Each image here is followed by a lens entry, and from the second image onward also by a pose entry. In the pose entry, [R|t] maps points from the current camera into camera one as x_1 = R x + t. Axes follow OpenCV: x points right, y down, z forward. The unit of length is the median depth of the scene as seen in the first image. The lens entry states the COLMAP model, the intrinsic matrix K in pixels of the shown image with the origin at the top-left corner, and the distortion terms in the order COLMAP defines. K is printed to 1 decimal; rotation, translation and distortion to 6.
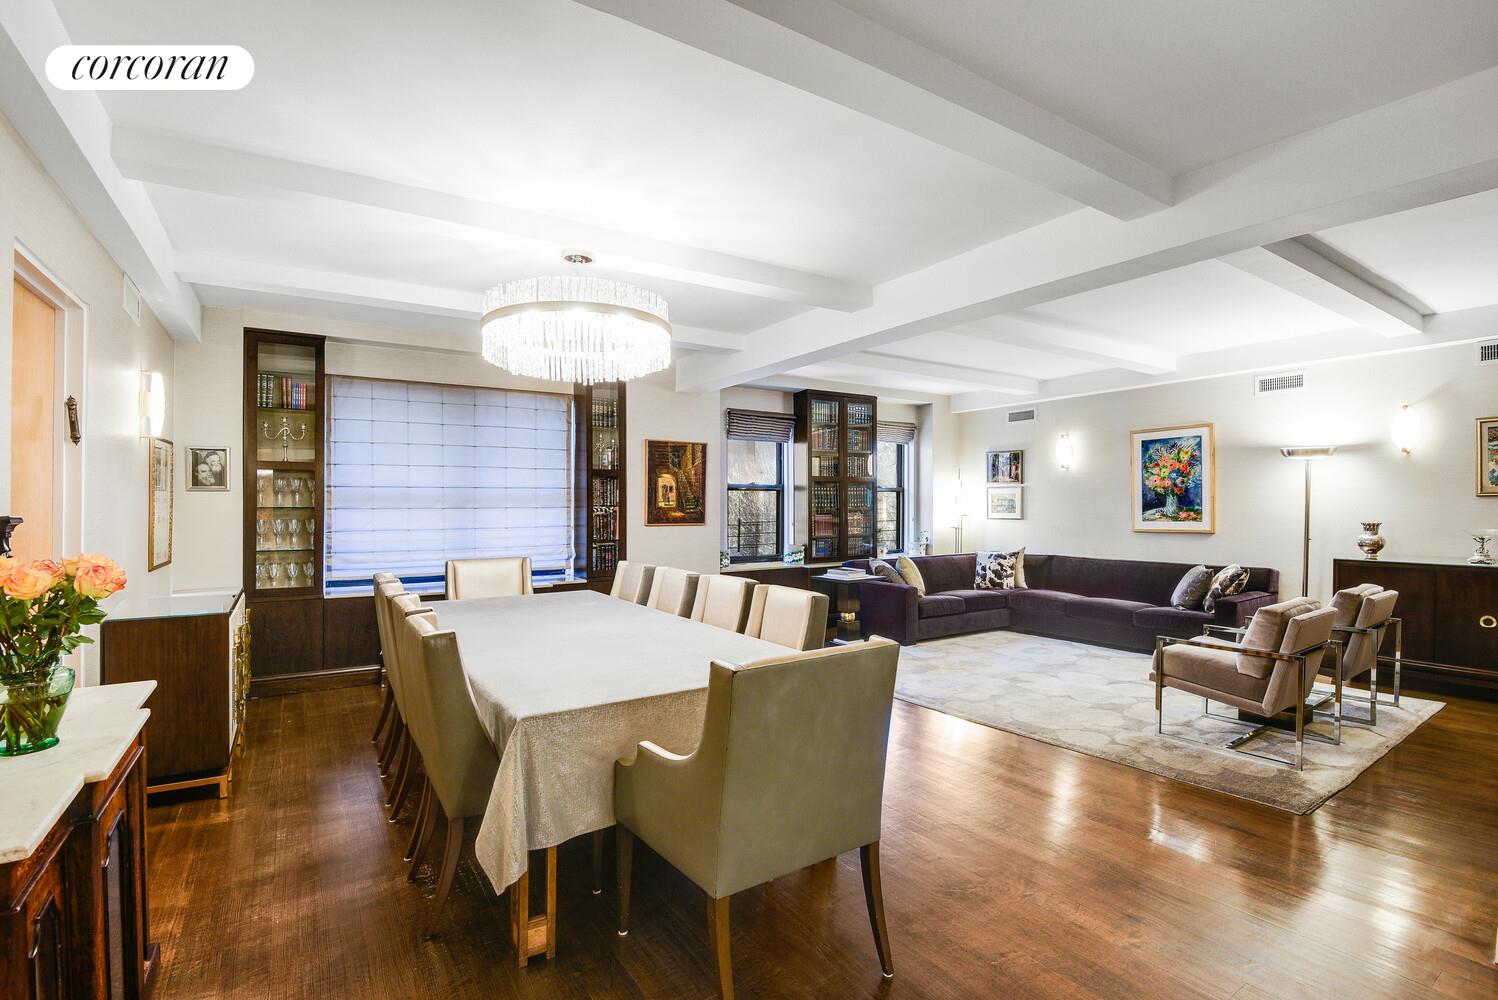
lens RADIAL K [[680.7, 0, 746.4], [0, 680.7, 505.6], [0, 0, 1]] dist [0.001037, -0.032695]
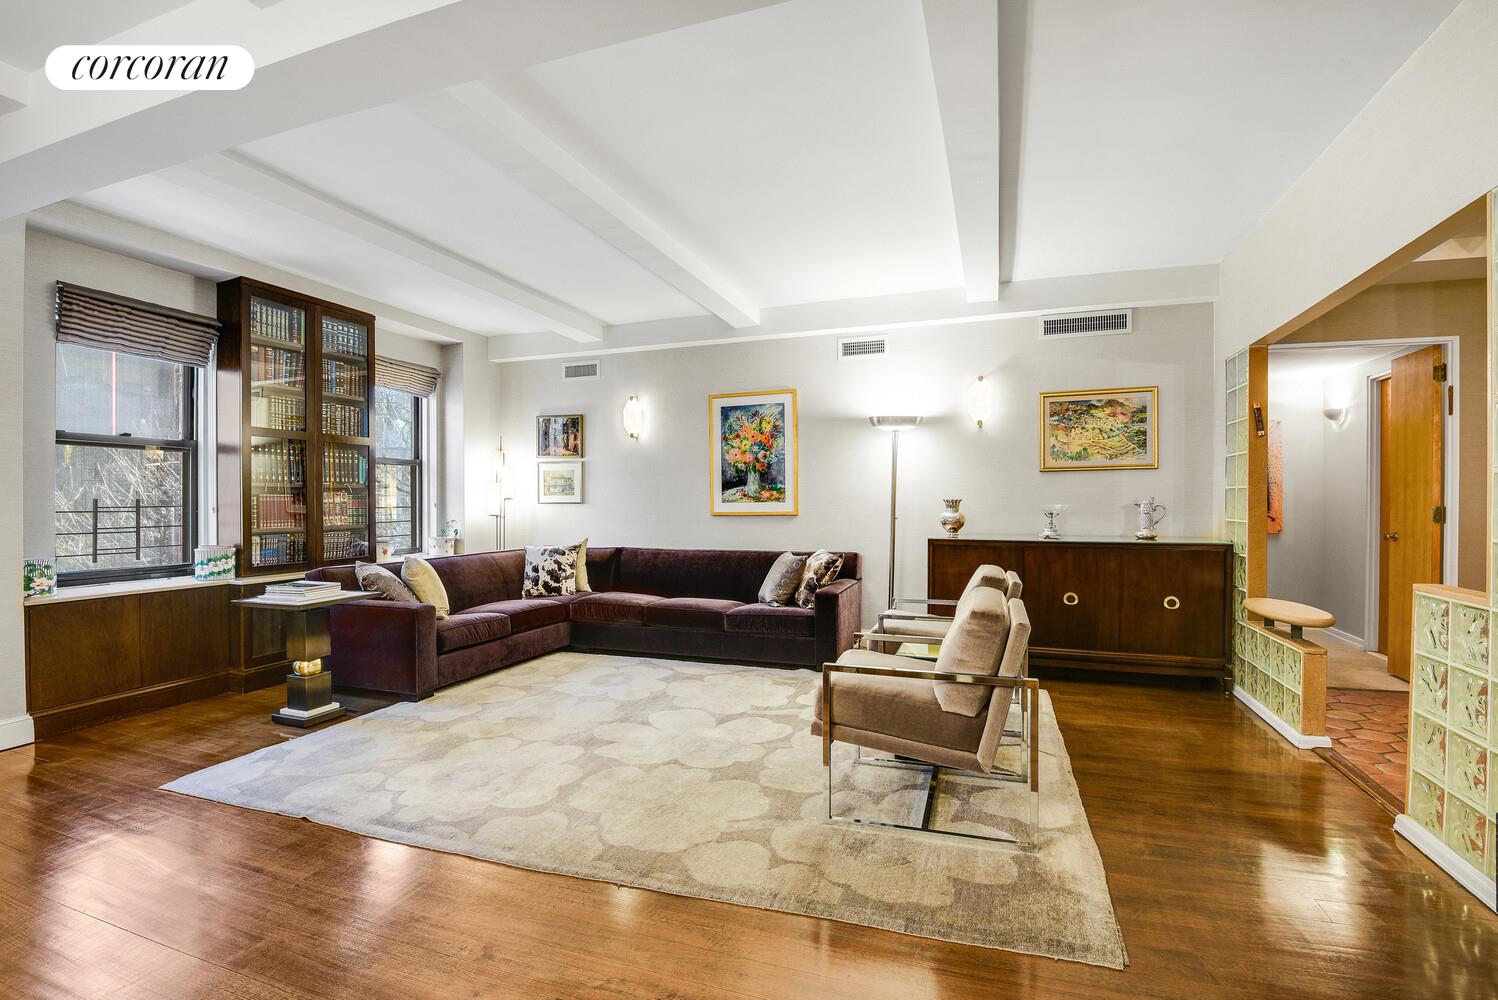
lens RADIAL K [[689.1, 0, 753.0], [0, 689.1, 511.5], [0, 0, 1]] dist [-0.042781, -0.000453]
pose [[0.792865, -0.006035, 0.609367, 0.096750], [-0.000424, 0.999945, 0.010456, 0.025584], [-0.609397, -0.008549, 0.792819, 0.308731]]
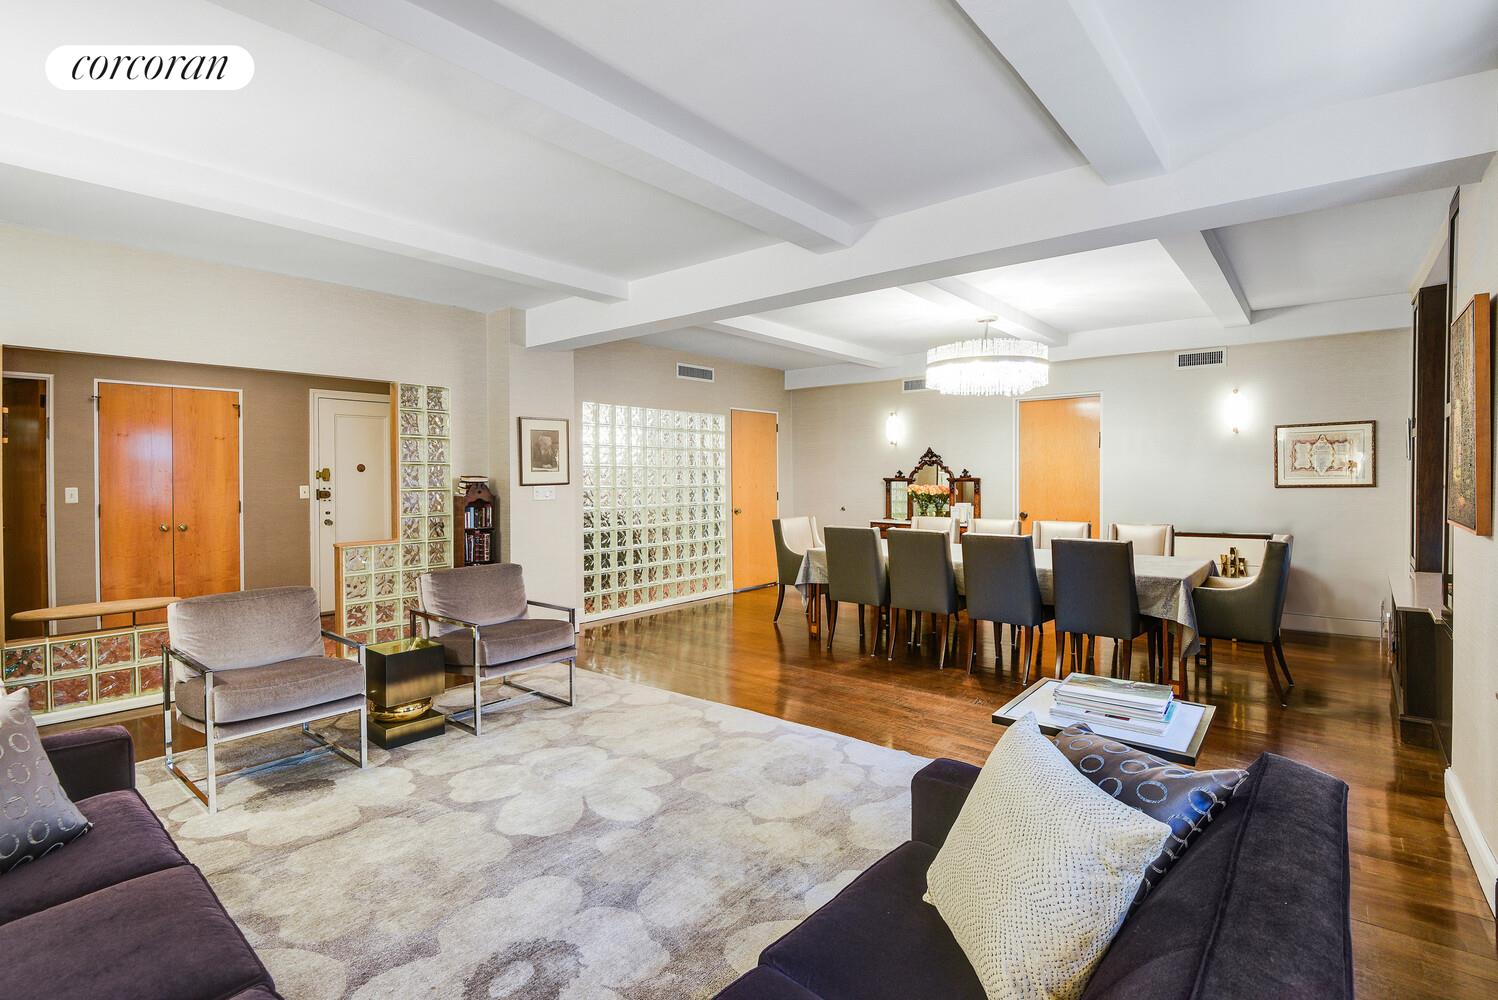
lens RADIAL K [[693.3, 0, 749.0], [0, 693.3, 500.0], [0, 0, 1]] dist [0.000879, -0.020775]
pose [[-0.957267, 0.021471, -0.288409, 0.374659], [0.012484, 0.999379, 0.032961, -0.004566], [0.288938, 0.027952, -0.956940, 1.195657]]
